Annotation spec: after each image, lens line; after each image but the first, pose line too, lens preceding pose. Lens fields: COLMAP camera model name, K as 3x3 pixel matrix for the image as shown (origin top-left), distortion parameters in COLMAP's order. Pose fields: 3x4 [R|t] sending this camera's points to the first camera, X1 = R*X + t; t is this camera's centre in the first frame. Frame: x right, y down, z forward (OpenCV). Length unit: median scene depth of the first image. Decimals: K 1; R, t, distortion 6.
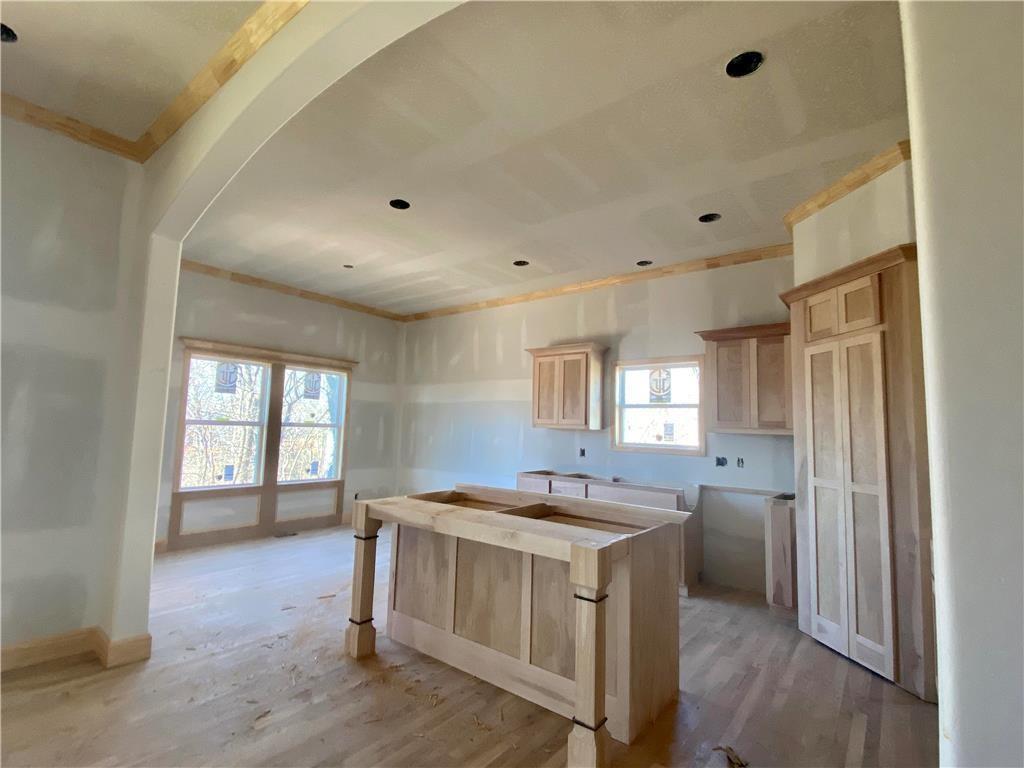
lens RADIAL K [[485.4, 0, 508.2], [0, 485.4, 383.9], [0, 0, 1]] dist [0.037245, -0.030419]
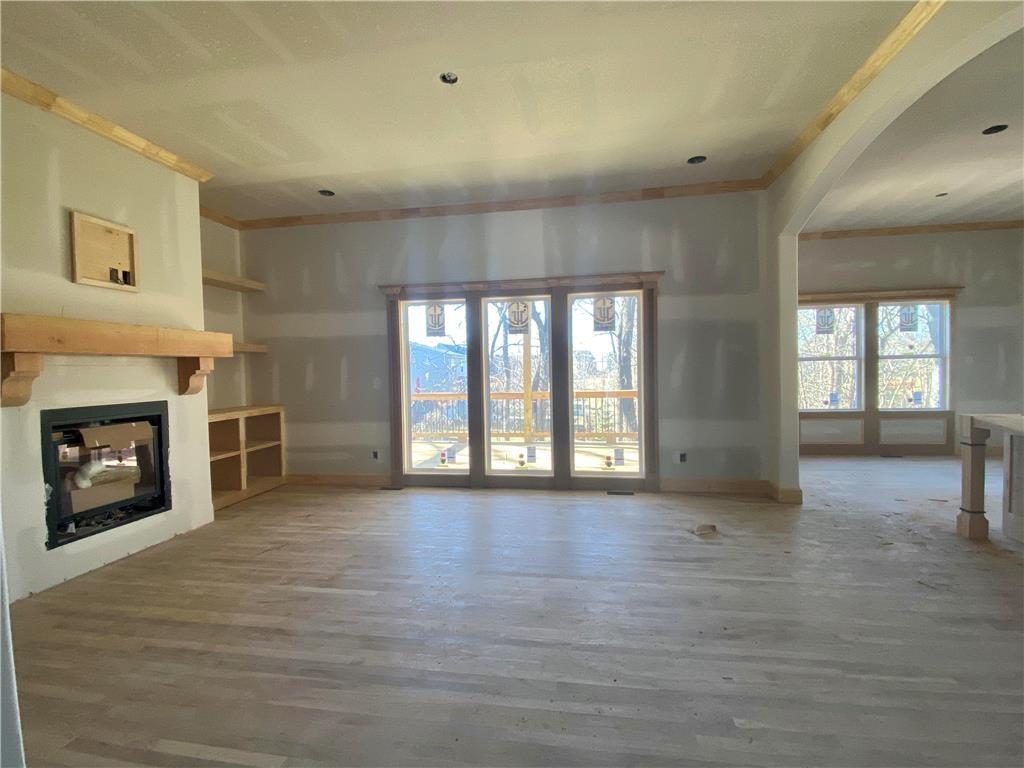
lens RADIAL K [[485.4, 0, 508.2], [0, 485.4, 383.9], [0, 0, 1]] dist [0.037245, -0.030419]
pose [[0.481376, -0.012315, -0.876428, 0.117954], [0.117175, 0.991831, 0.050422, -0.012567], [0.868647, -0.126967, 0.478886, -0.298774]]
